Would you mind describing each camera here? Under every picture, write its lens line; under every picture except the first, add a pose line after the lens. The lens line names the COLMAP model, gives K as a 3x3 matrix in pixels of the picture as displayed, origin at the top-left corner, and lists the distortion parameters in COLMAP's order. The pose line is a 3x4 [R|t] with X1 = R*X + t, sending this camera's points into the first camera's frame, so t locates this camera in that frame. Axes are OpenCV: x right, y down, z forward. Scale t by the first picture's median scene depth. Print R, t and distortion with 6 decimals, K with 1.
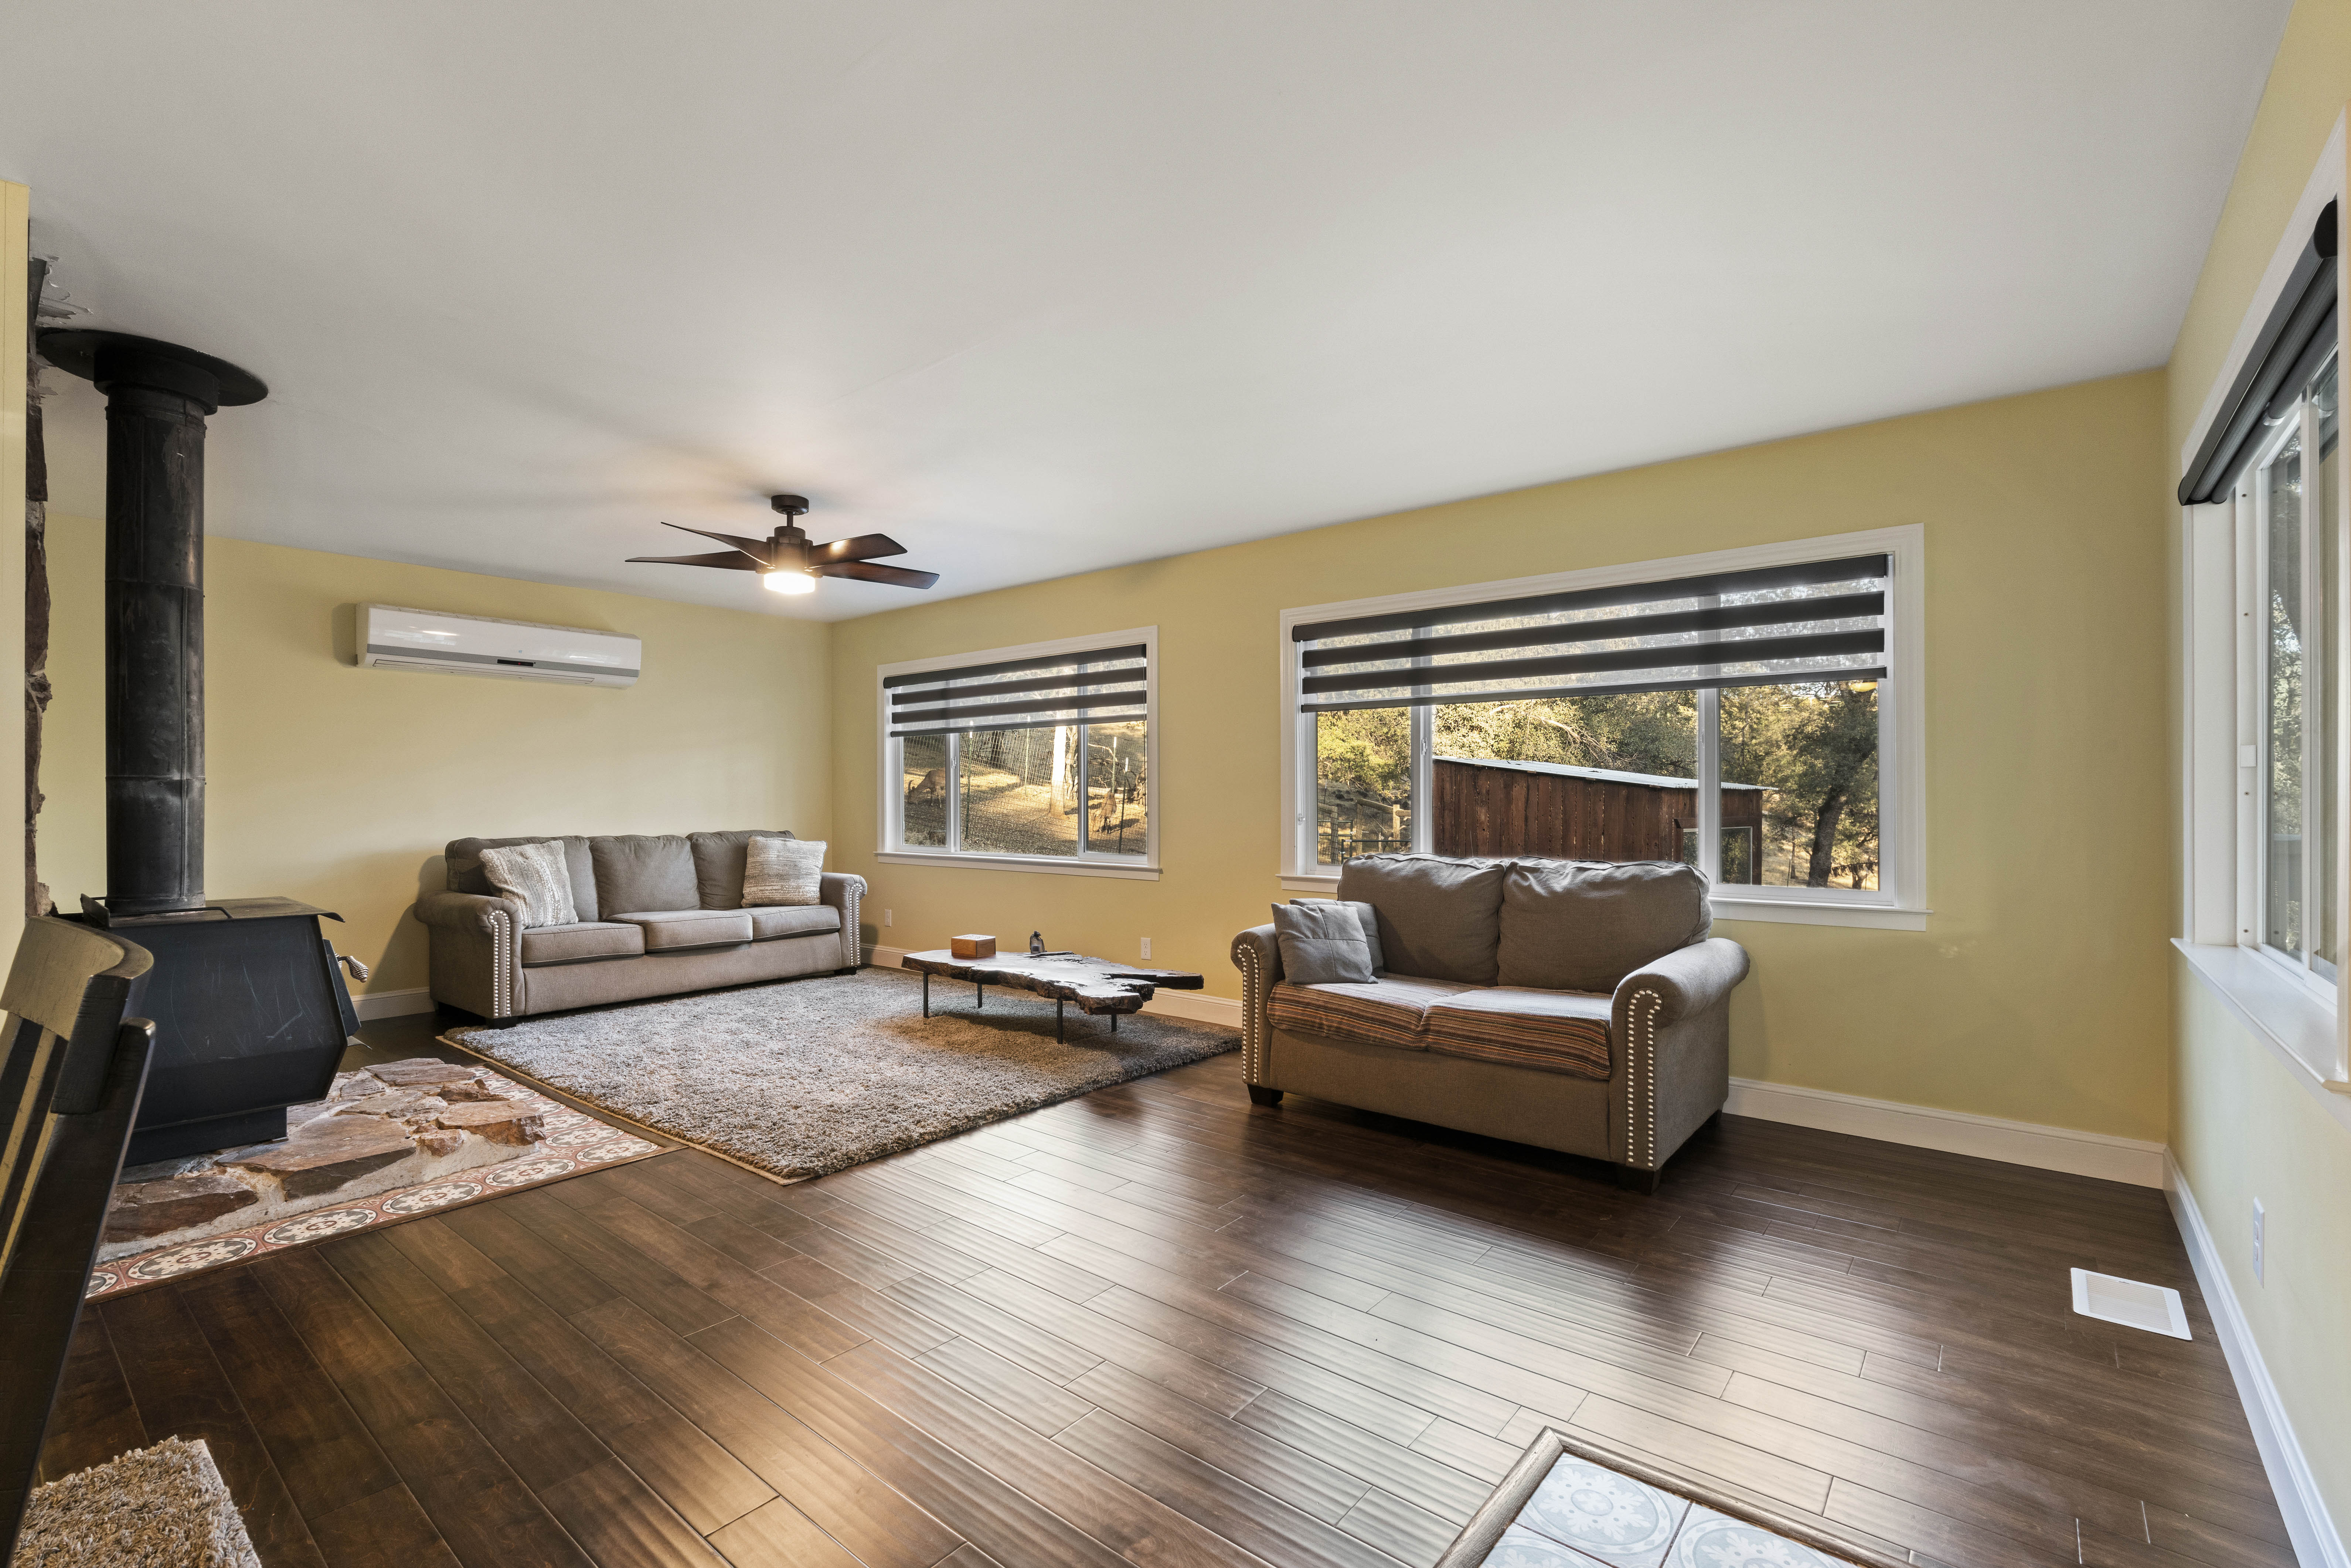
lens RADIAL K [[1038.8, 0, 1174.4], [0, 1038.8, 792.3], [0, 0, 1]] dist [-0.003403, 0.000006]
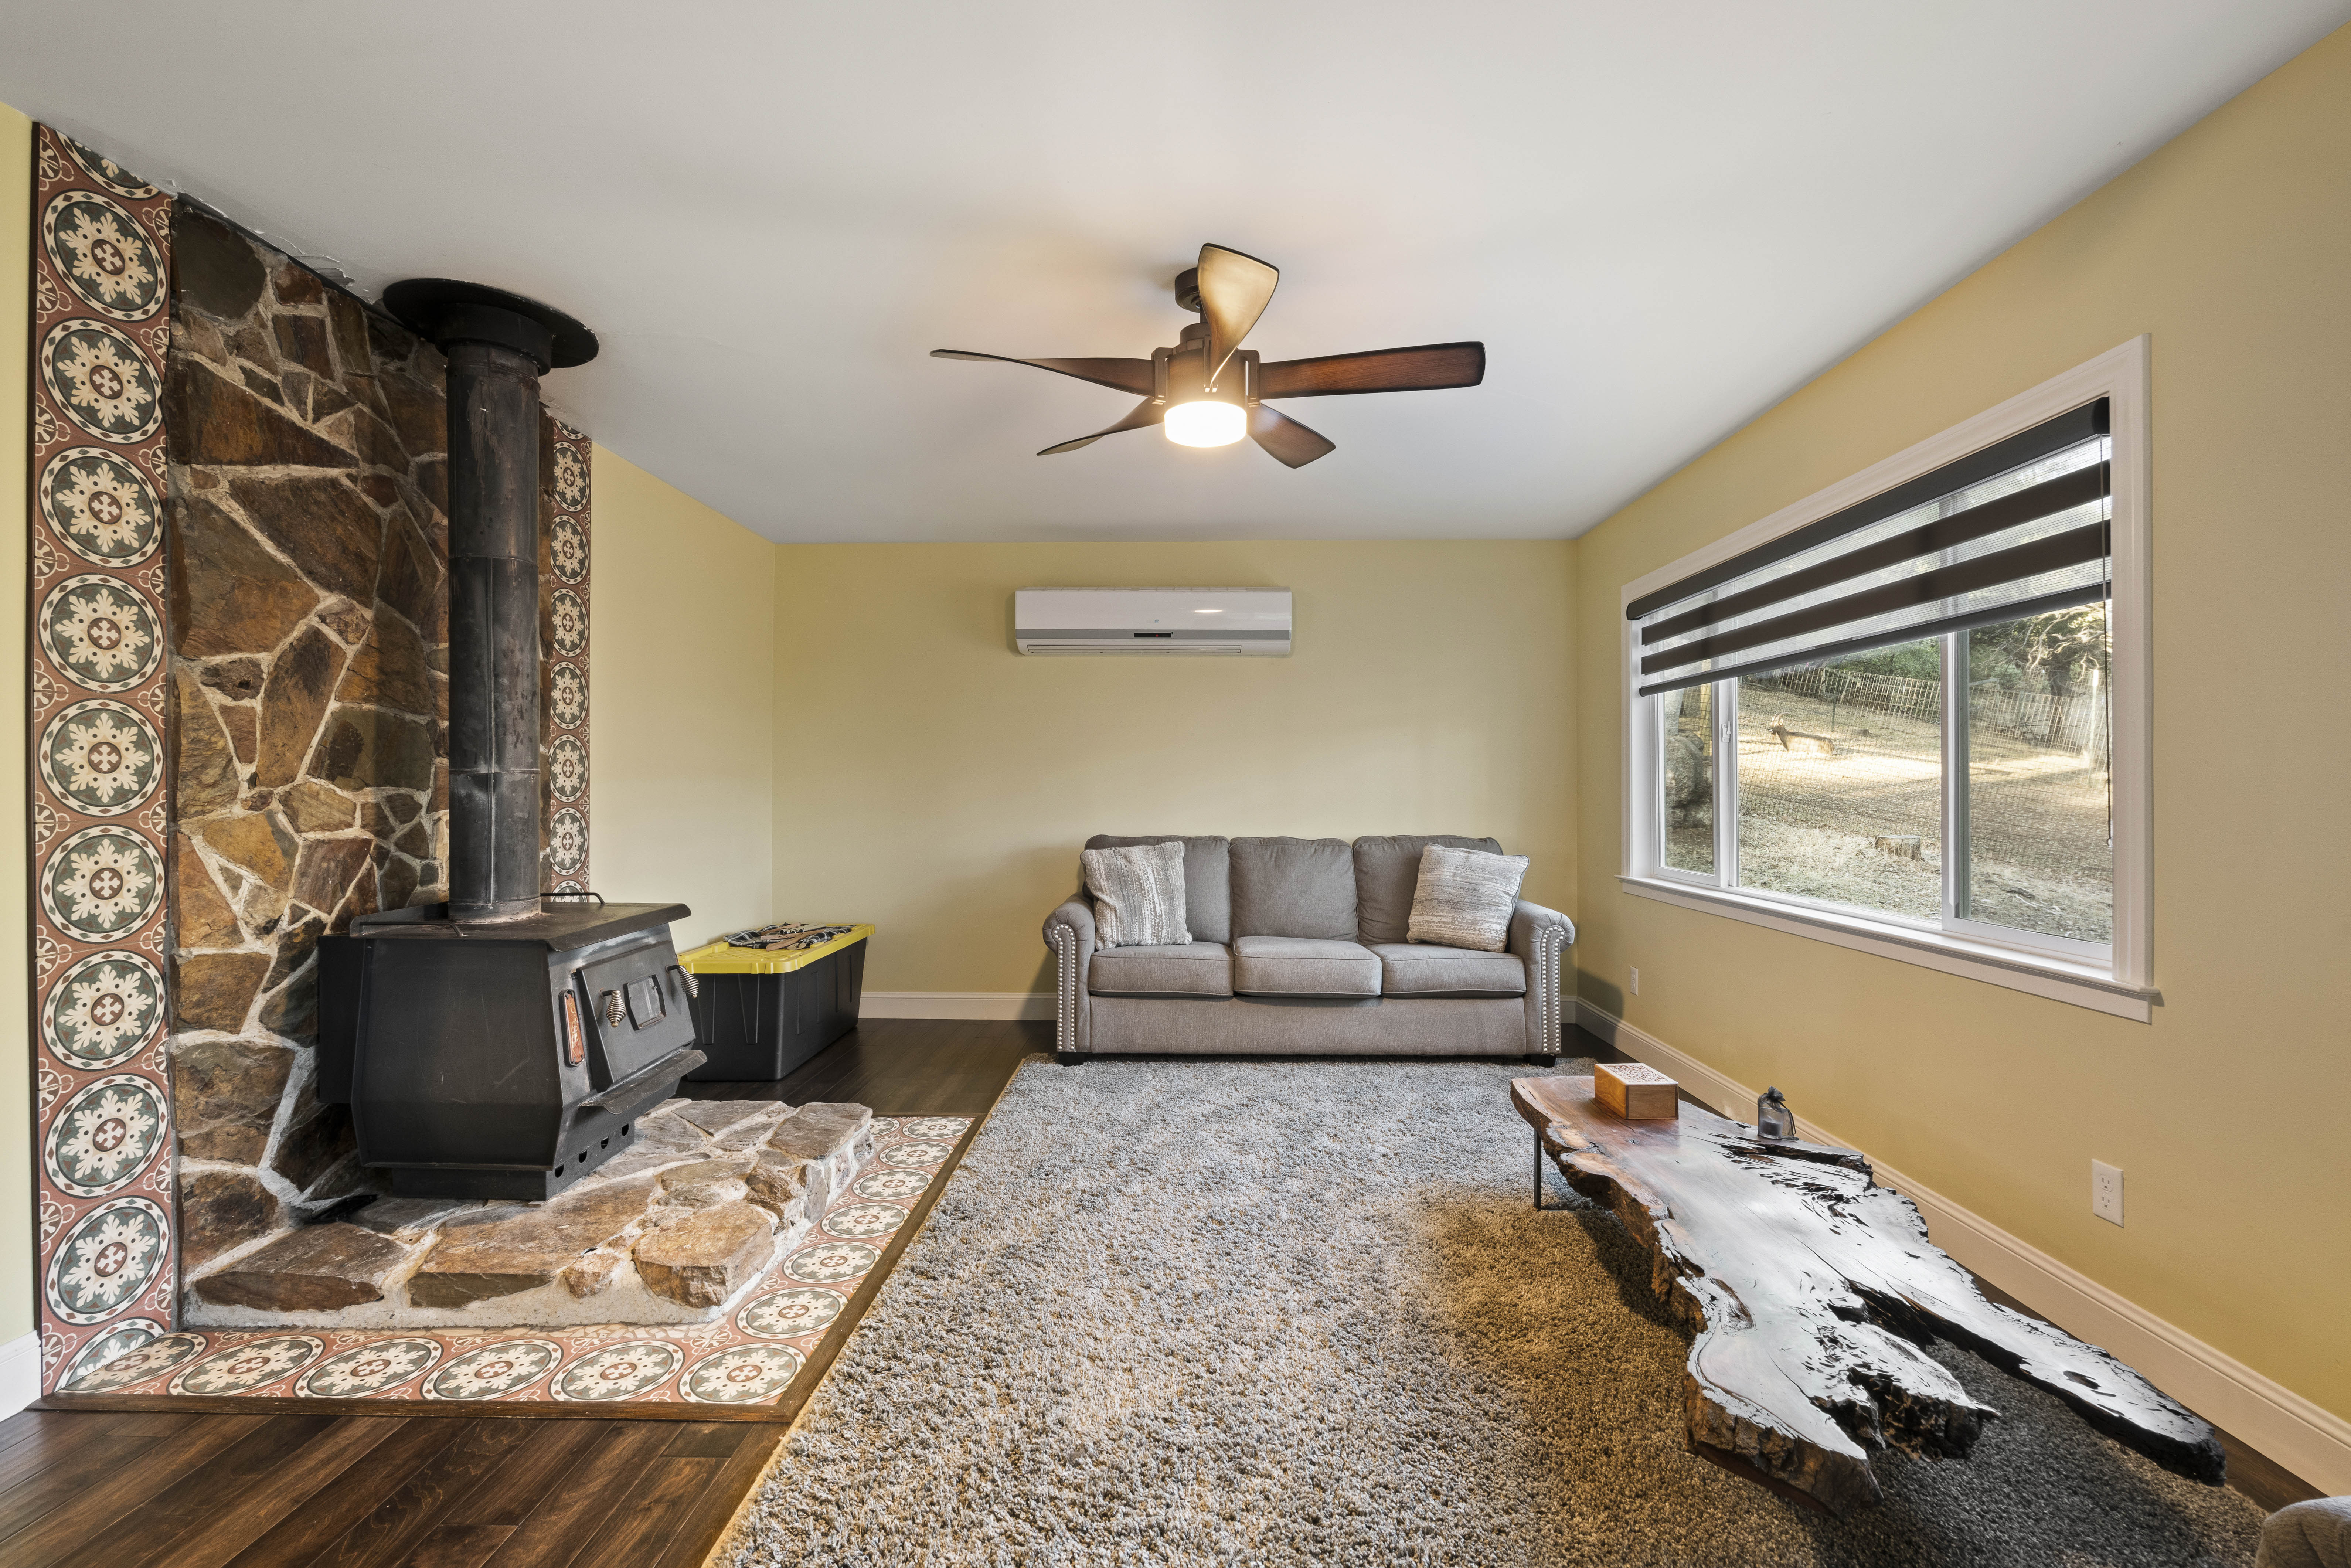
lens RADIAL K [[1030.2, 0, 1175.5], [0, 1030.2, 784.0], [0, 0, 1]] dist [-0.005946, -0.000216]
pose [[0.617407, 0.000651, -0.786644, 0.063448], [0.001737, 0.999996, 0.002191, -0.002088], [0.786642, -0.002719, 0.617403, 0.544538]]
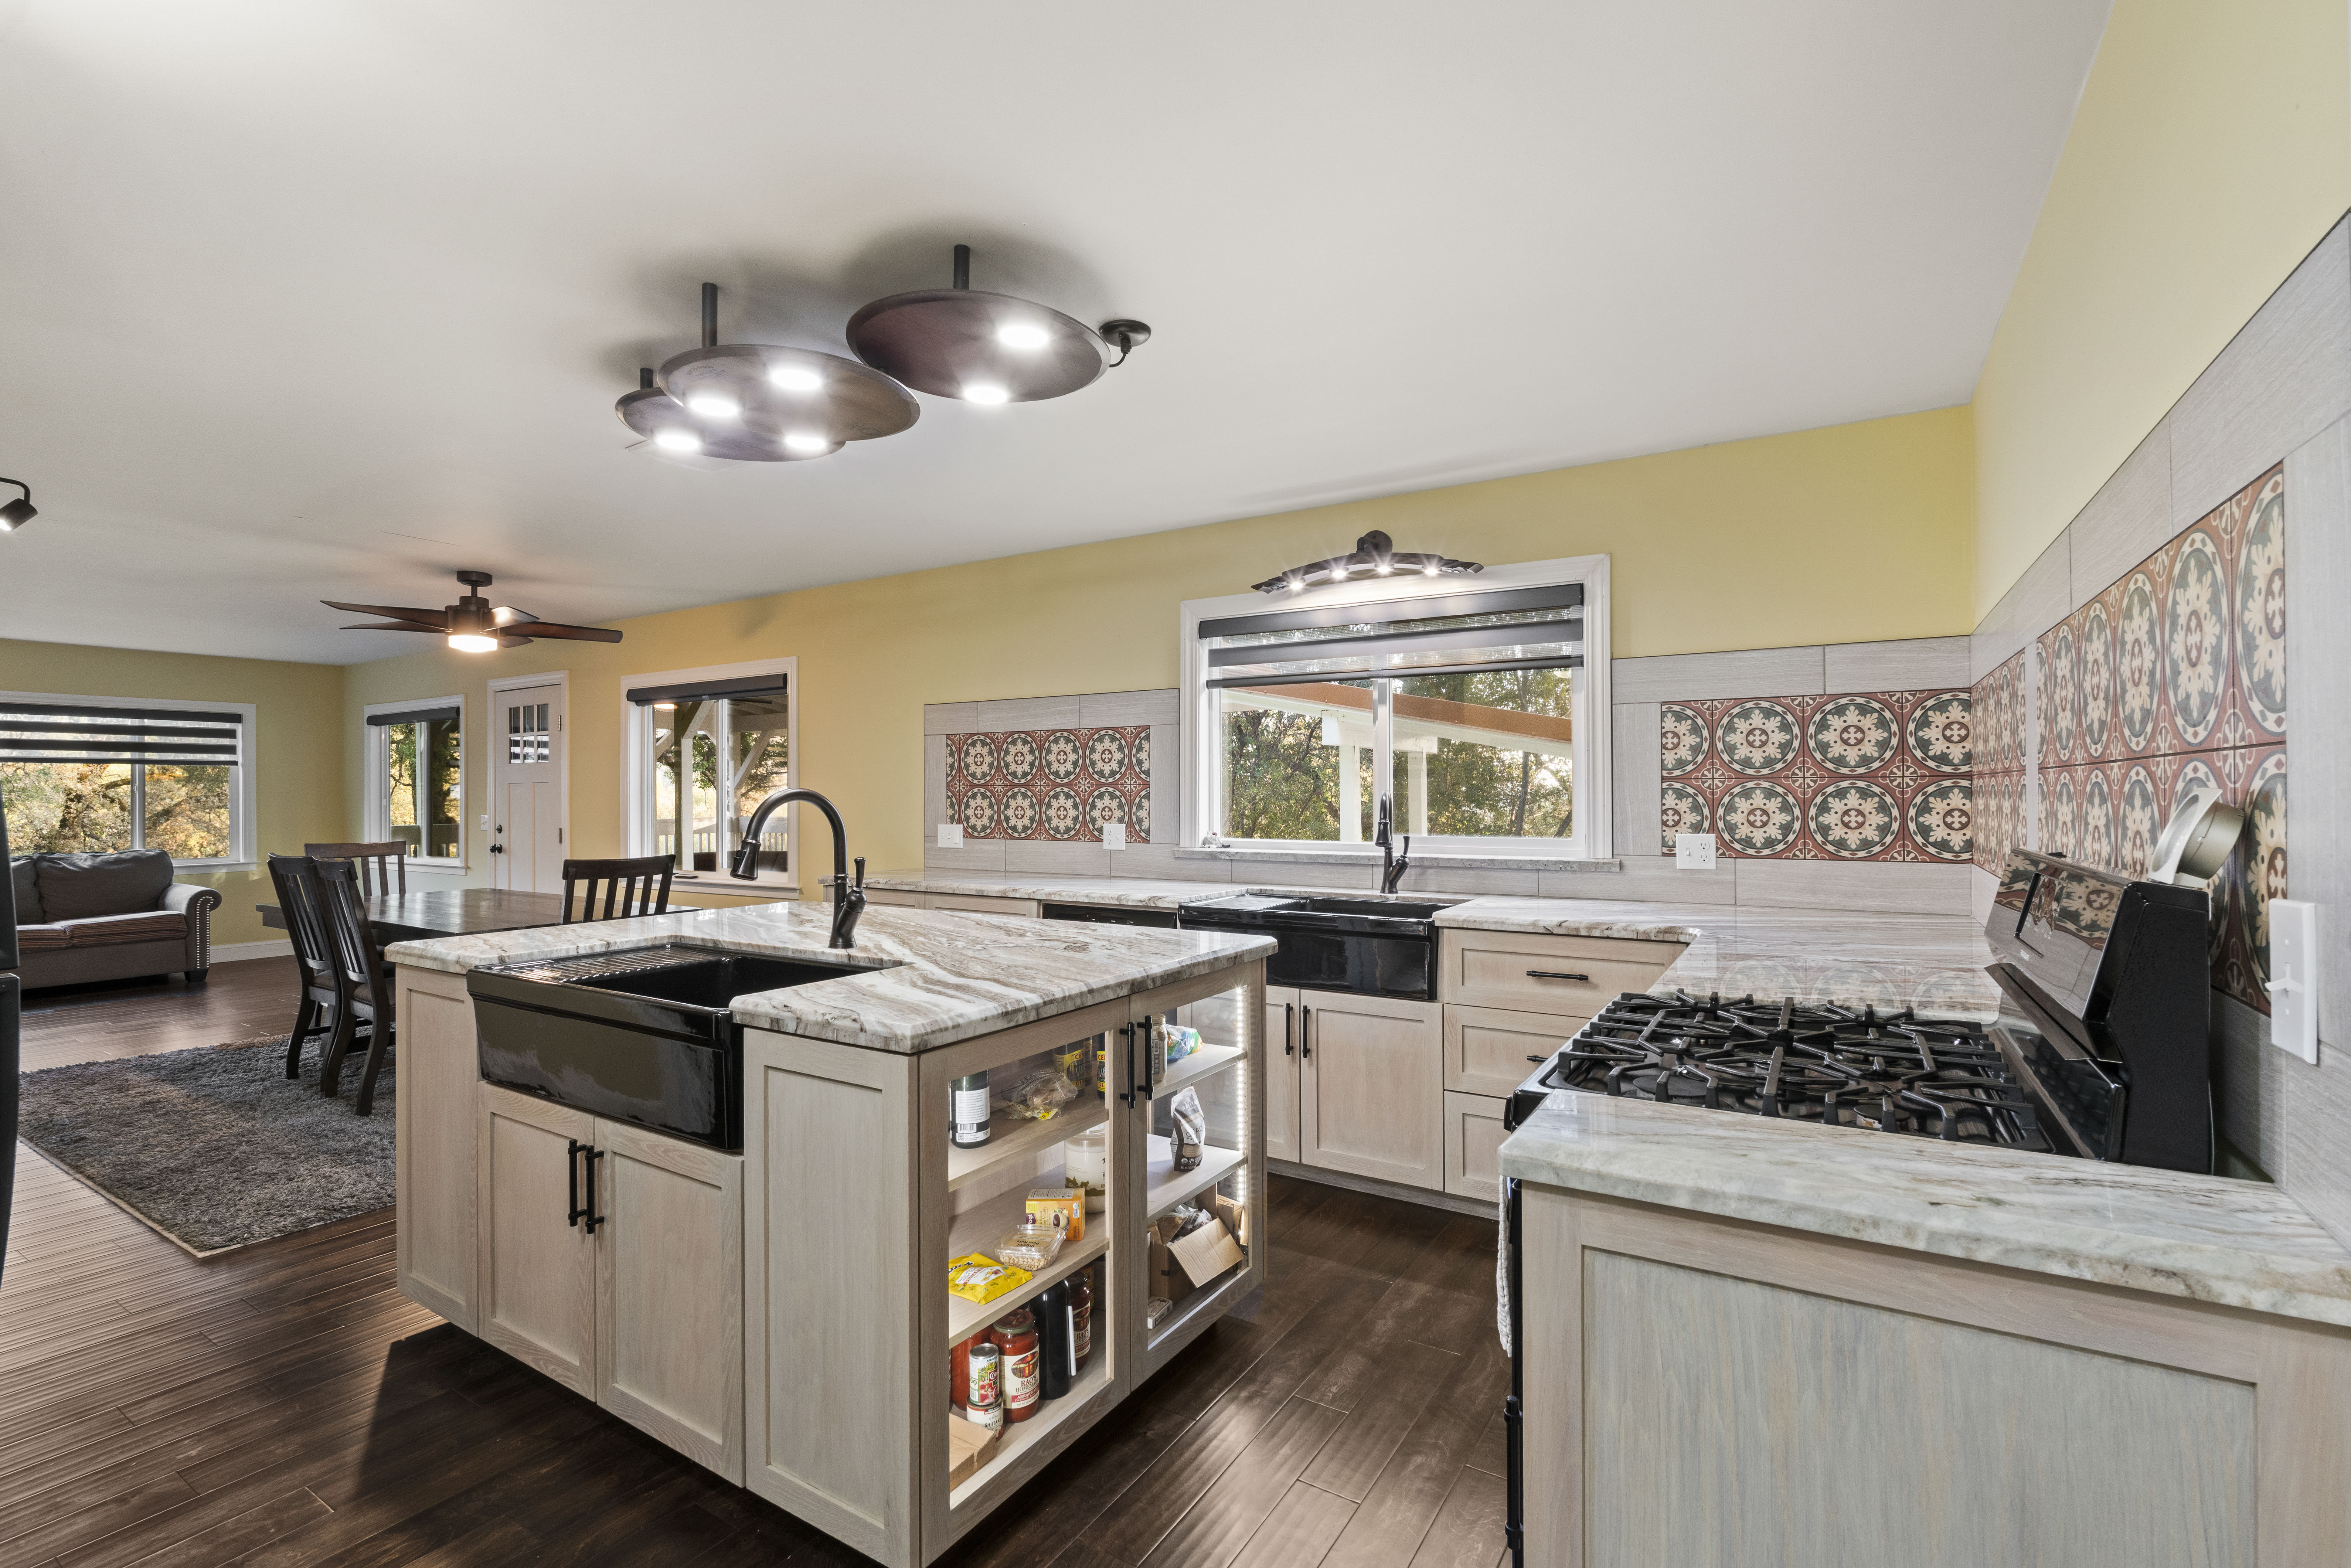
lens RADIAL K [[1038.8, 0, 1174.4], [0, 1038.8, 792.3], [0, 0, 1]] dist [-0.003403, 0.000006]
pose [[-0.126308, 0.008210, 0.991957, -1.324876], [0.000772, 0.999966, -0.008178, -0.019894], [-0.991991, -0.000267, -0.126310, -0.564273]]
